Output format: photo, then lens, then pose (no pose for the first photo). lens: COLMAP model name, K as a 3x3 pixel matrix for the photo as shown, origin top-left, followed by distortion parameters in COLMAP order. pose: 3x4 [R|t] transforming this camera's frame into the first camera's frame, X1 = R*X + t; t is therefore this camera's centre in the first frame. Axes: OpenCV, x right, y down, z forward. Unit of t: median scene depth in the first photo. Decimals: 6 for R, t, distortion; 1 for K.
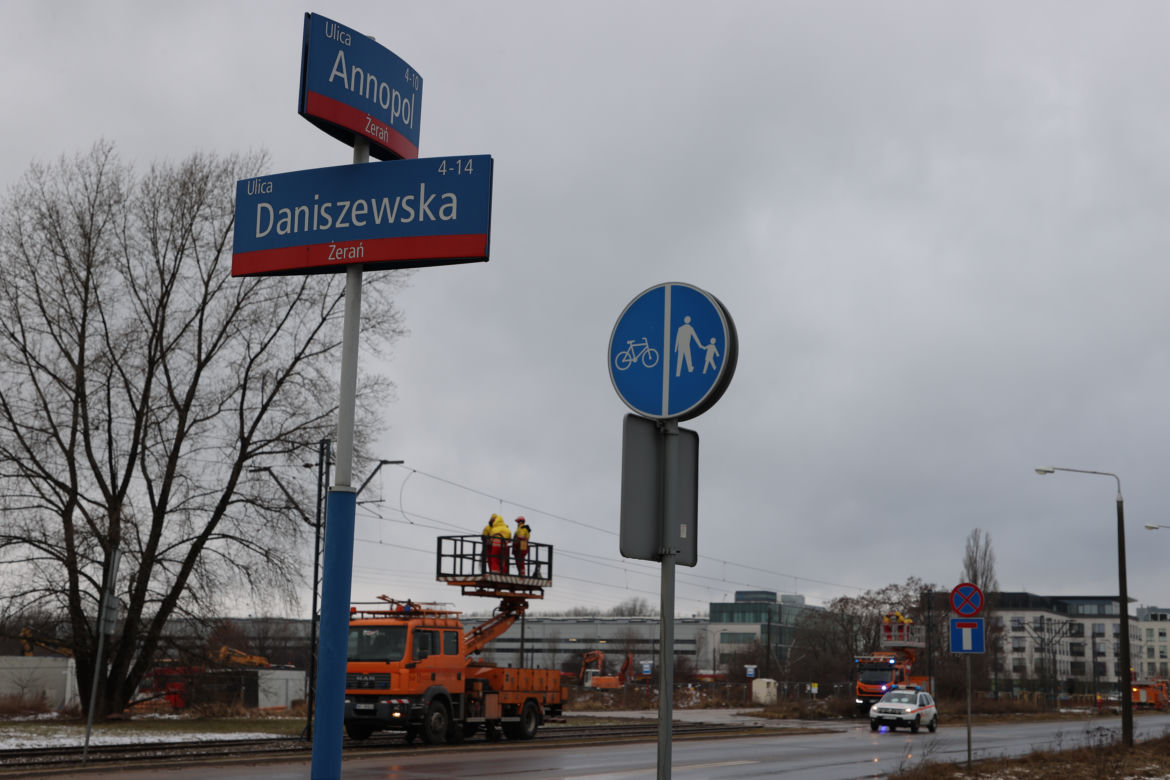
lens RADIAL K [[2095.5, 0, 585.0], [0, 2095.5, 390.0], [0, 0, 1]] dist [0.023135, 0.048463]
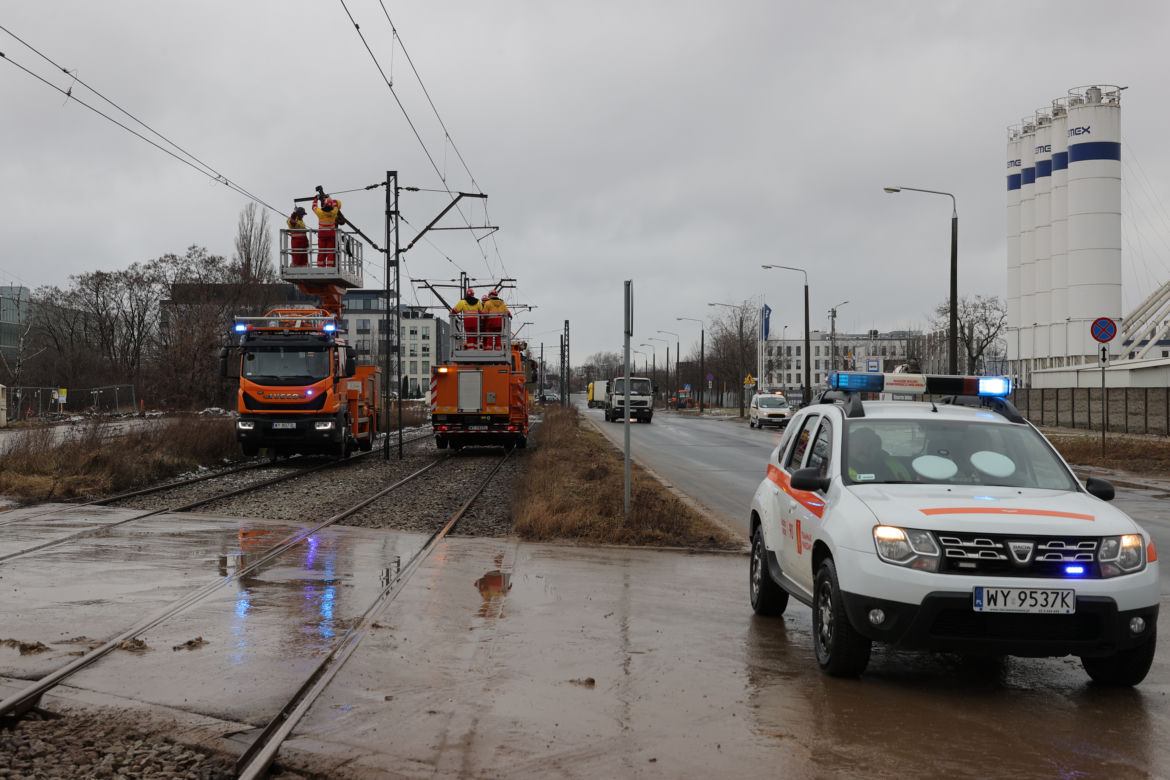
lens RADIAL K [[1617.3, 0, 584.0], [0, 1617.3, 377.4], [0, 0, 1]] dist [0.033288, 0.070601]
pose [[0.903885, -0.019748, 0.427320, 0.033092], [-0.037108, 0.991549, 0.124315, 0.057855], [-0.426163, -0.128224, 0.895513, 0.410603]]
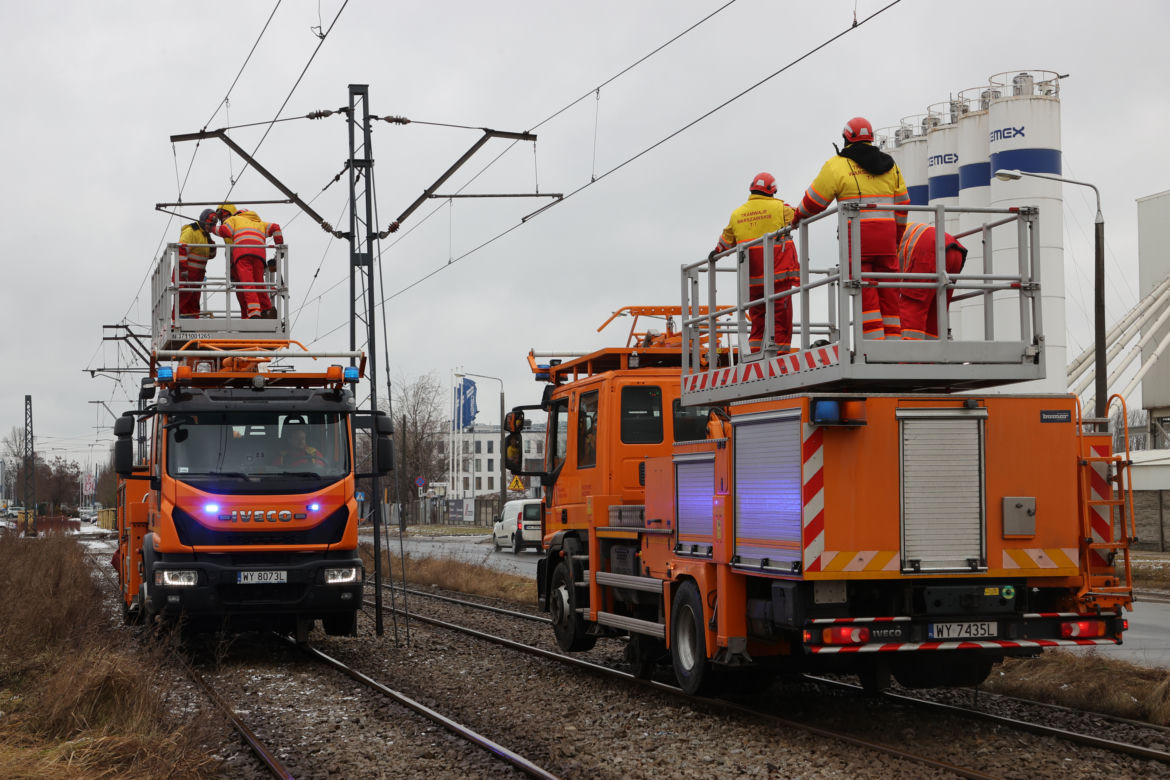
lens RADIAL K [[2095.5, 0, 585.0], [0, 2095.5, 390.0], [0, 0, 1]] dist [0.023135, 0.048463]
pose [[0.780023, 0.000802, 0.625751, 0.025652], [-0.056290, 0.996035, 0.068892, 0.065847], [-0.623214, -0.088961, 0.776975, 0.470899]]
